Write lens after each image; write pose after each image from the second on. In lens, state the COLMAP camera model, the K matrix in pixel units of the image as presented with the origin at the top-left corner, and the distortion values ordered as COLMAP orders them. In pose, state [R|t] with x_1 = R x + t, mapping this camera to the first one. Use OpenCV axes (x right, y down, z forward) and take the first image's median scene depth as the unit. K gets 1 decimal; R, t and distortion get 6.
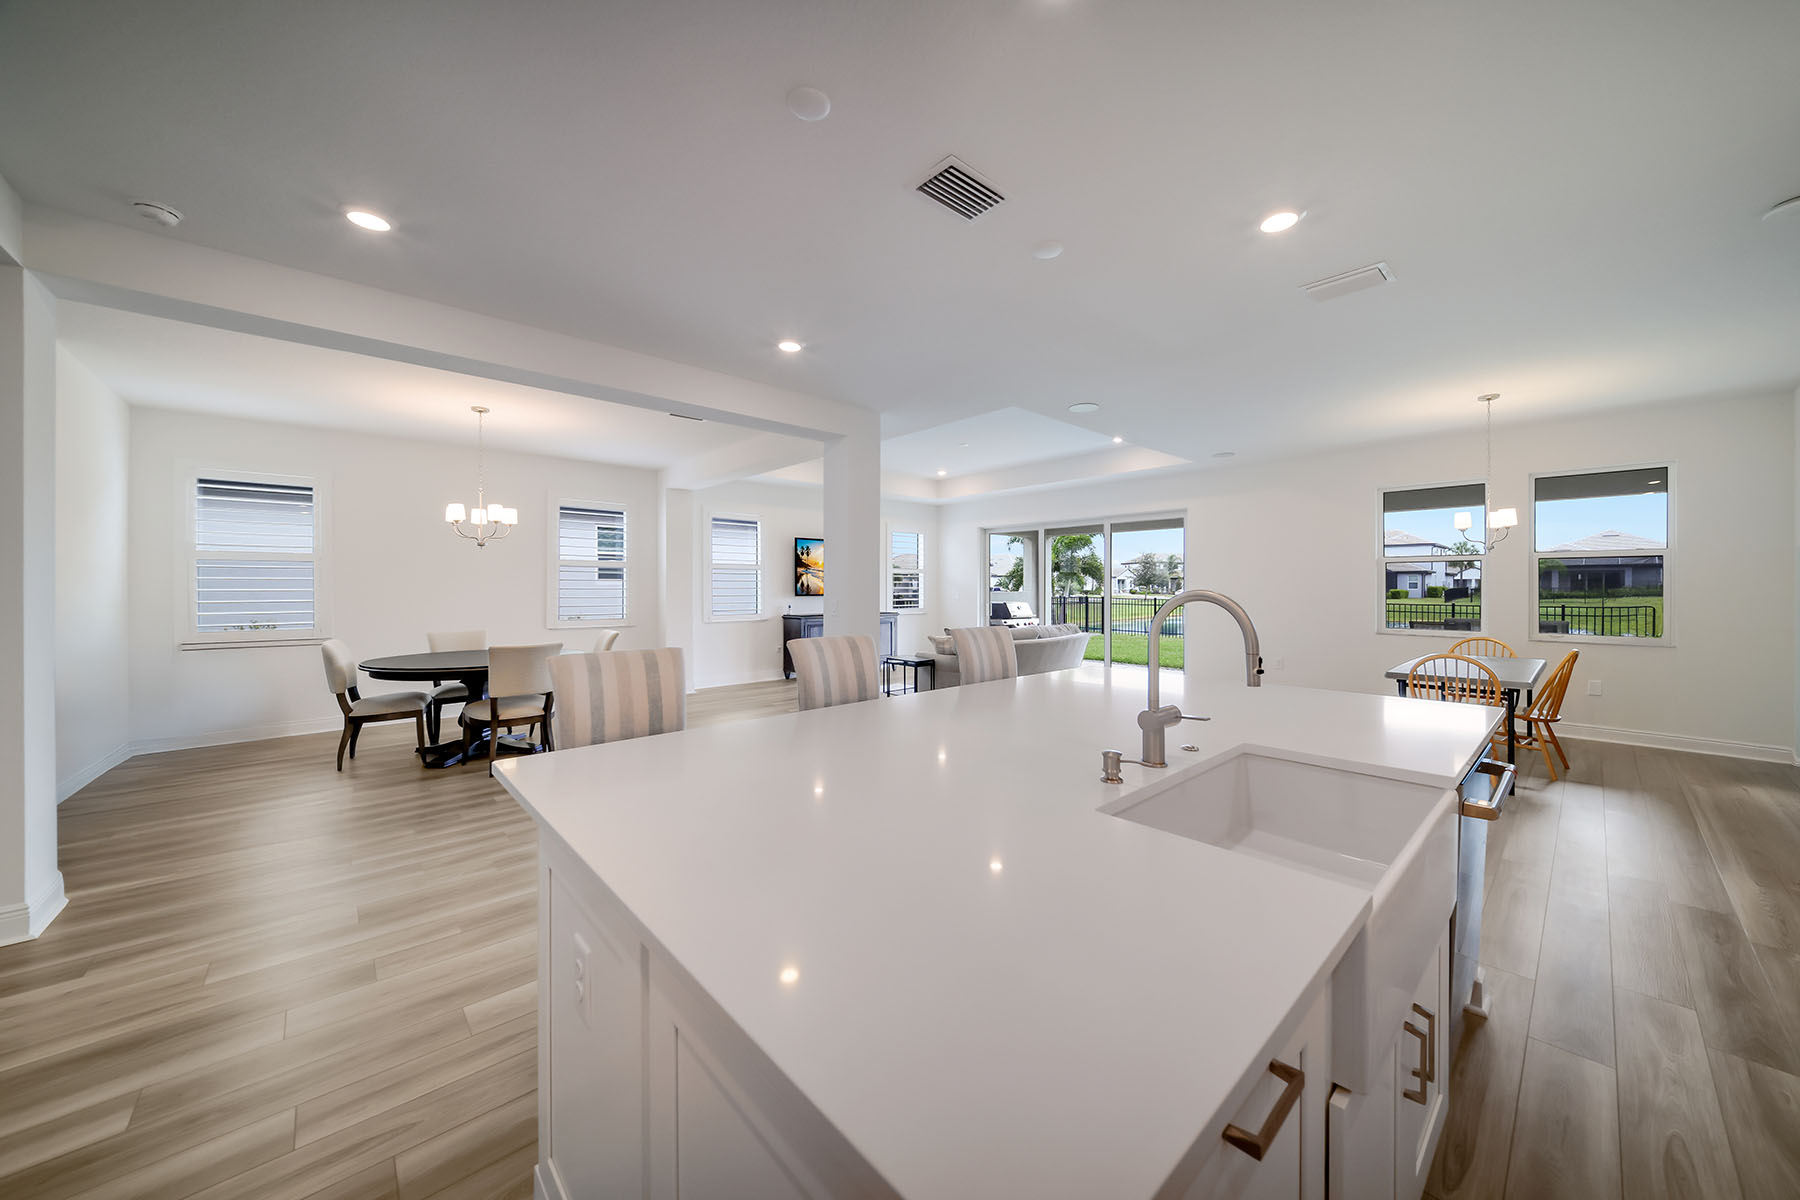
lens RADIAL K [[645.7, 0, 893.5], [0, 645.7, 589.9], [0, 0, 1]] dist [-0.000210, -0.000199]
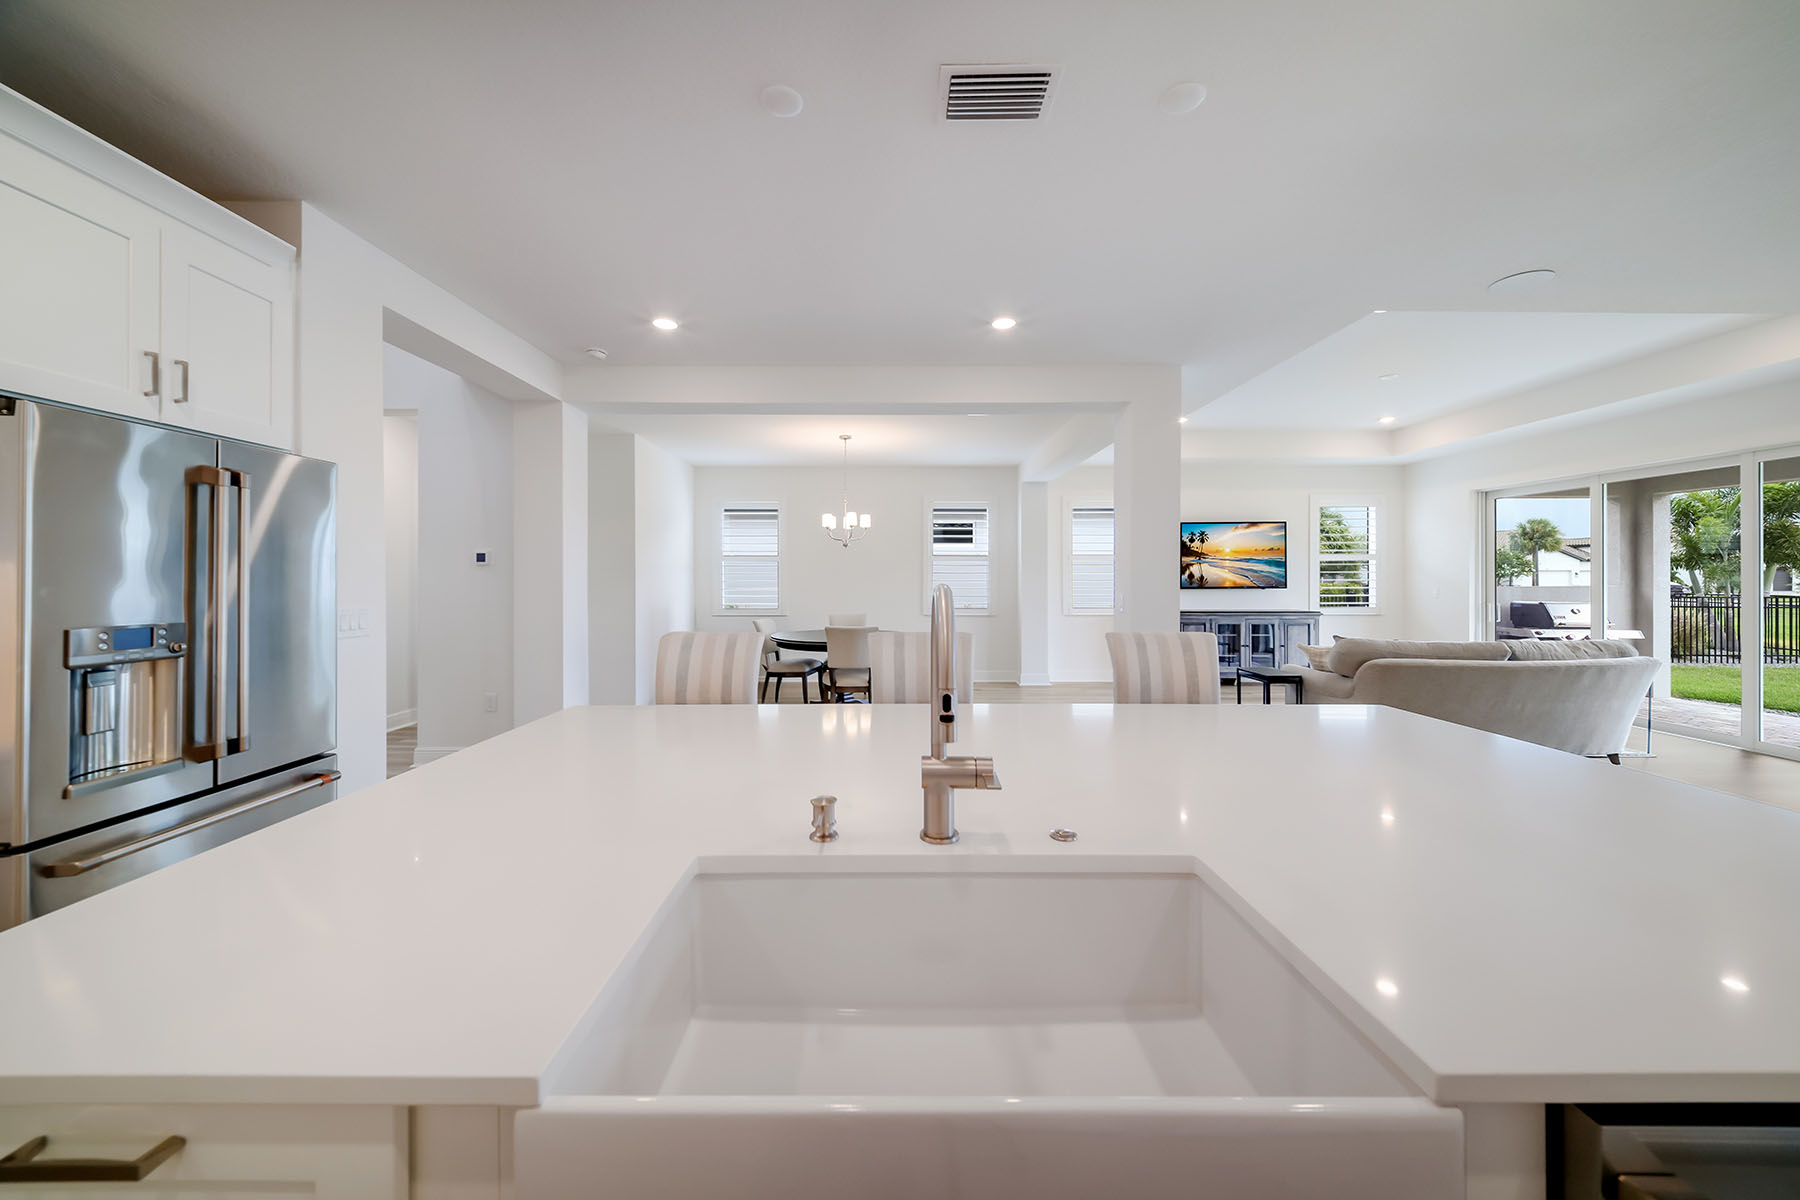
lens RADIAL K [[645.7, 0, 893.5], [0, 645.7, 589.9], [0, 0, 1]] dist [-0.000210, -0.000199]
pose [[0.723929, 0.012375, -0.689763, 0.199908], [-0.001470, 0.999865, 0.016395, -0.003474], [0.689873, -0.010855, 0.723849, 0.109925]]
